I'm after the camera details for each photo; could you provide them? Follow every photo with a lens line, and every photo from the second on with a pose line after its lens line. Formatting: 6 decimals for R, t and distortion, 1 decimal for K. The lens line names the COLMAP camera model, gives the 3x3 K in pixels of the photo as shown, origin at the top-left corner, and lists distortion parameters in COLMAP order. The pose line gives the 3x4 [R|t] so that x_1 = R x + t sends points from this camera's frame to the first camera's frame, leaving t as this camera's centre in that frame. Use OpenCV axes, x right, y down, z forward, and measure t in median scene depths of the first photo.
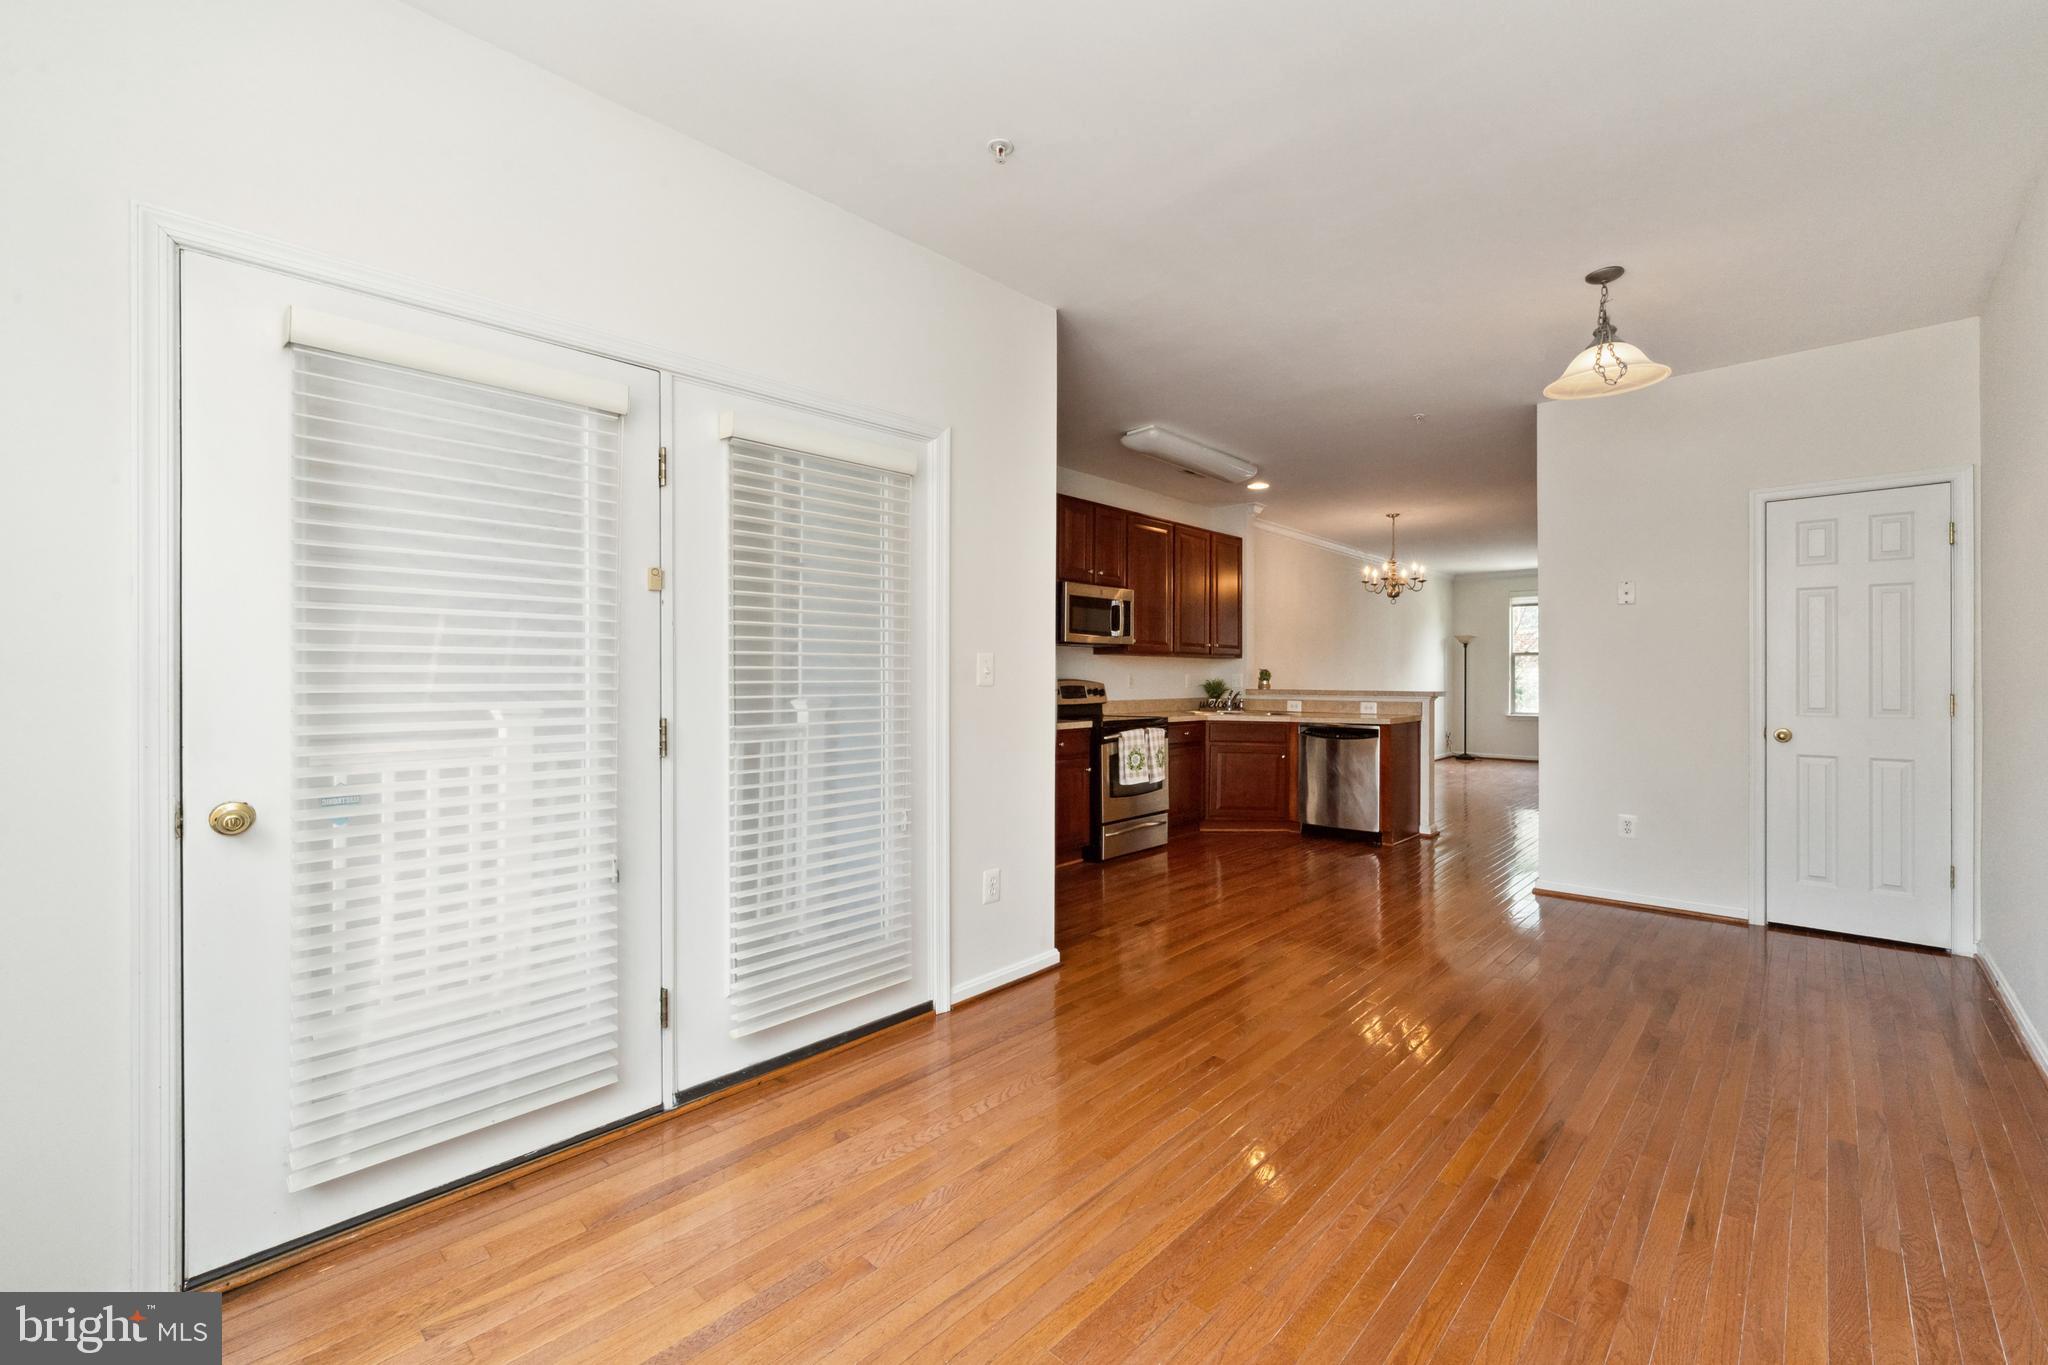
lens RADIAL K [[837.5, 0, 1074.7], [0, 837.5, 665.7], [0, 0, 1]] dist [-0.001799, -0.000056]
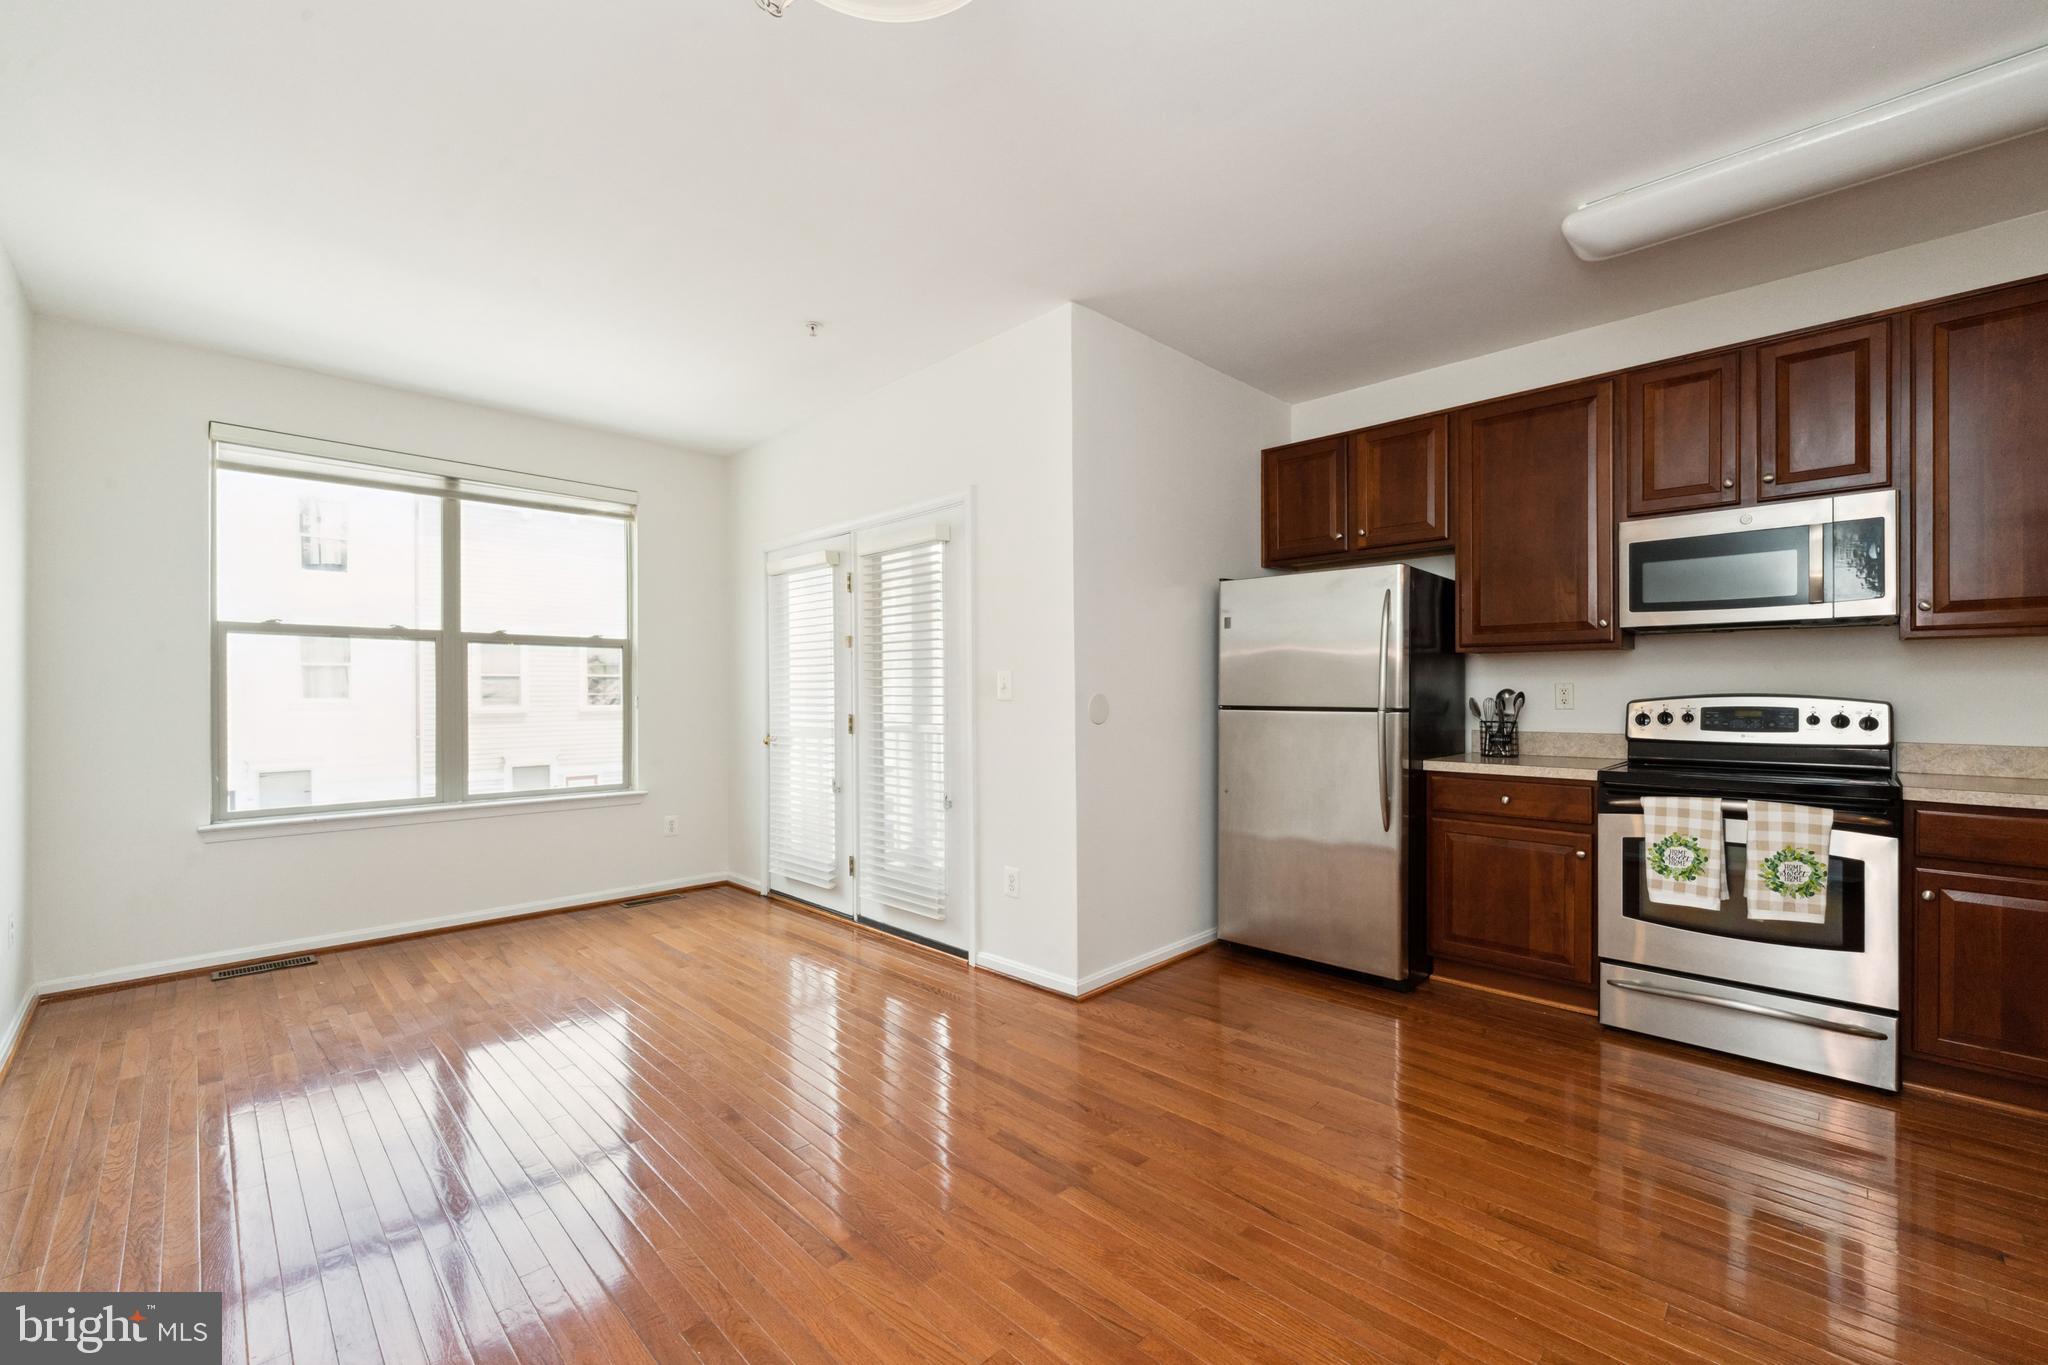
lens RADIAL K [[839.0, 0, 1033.9], [0, 839.0, 693.8], [0, 0, 1]] dist [-0.001388, -0.000208]
pose [[-0.054147, 0.006340, -0.998513, 0.575648], [0.017773, 0.999828, 0.005385, 0.005618], [0.998375, -0.017455, -0.054251, 0.629564]]
